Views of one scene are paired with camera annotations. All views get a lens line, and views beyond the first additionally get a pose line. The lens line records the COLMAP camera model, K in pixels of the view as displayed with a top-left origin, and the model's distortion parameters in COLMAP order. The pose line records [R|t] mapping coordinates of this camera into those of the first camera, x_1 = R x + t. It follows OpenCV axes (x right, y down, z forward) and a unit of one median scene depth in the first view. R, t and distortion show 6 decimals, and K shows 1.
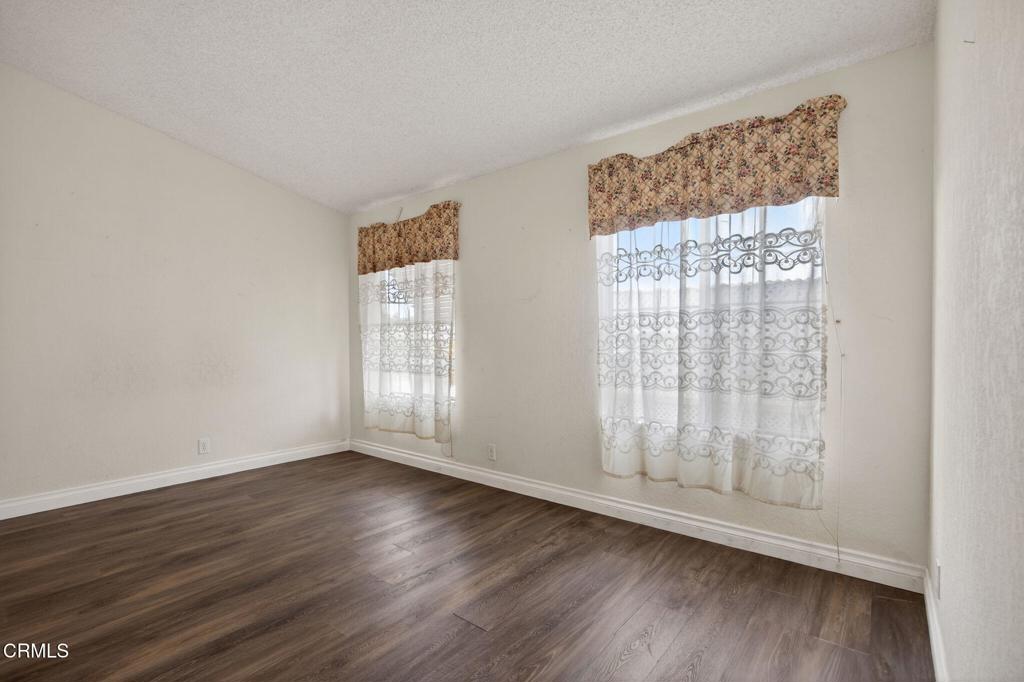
lens RADIAL K [[514.1, 0, 514.2], [0, 514.1, 338.0], [0, 0, 1]] dist [0.001639, -0.000165]
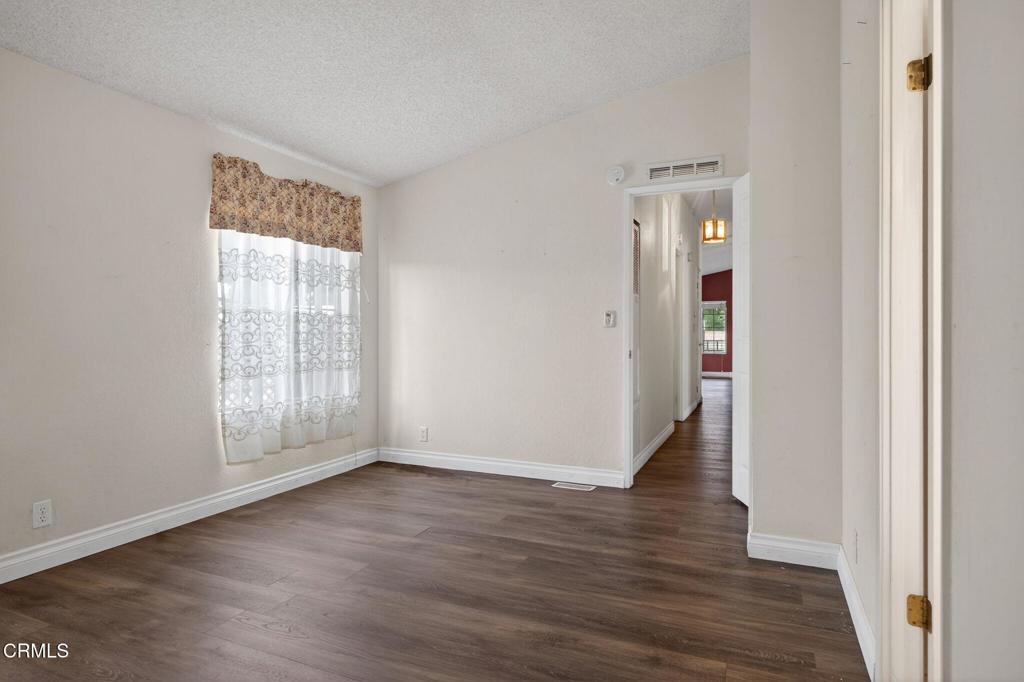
lens RADIAL K [[514.1, 0, 514.2], [0, 514.1, 338.0], [0, 0, 1]] dist [0.001639, -0.000165]
pose [[-0.258137, 0.013080, 0.966020, -1.055262], [0.019616, 0.999773, -0.008295, 0.035805], [-0.965909, 0.016808, -0.258335, 0.812026]]
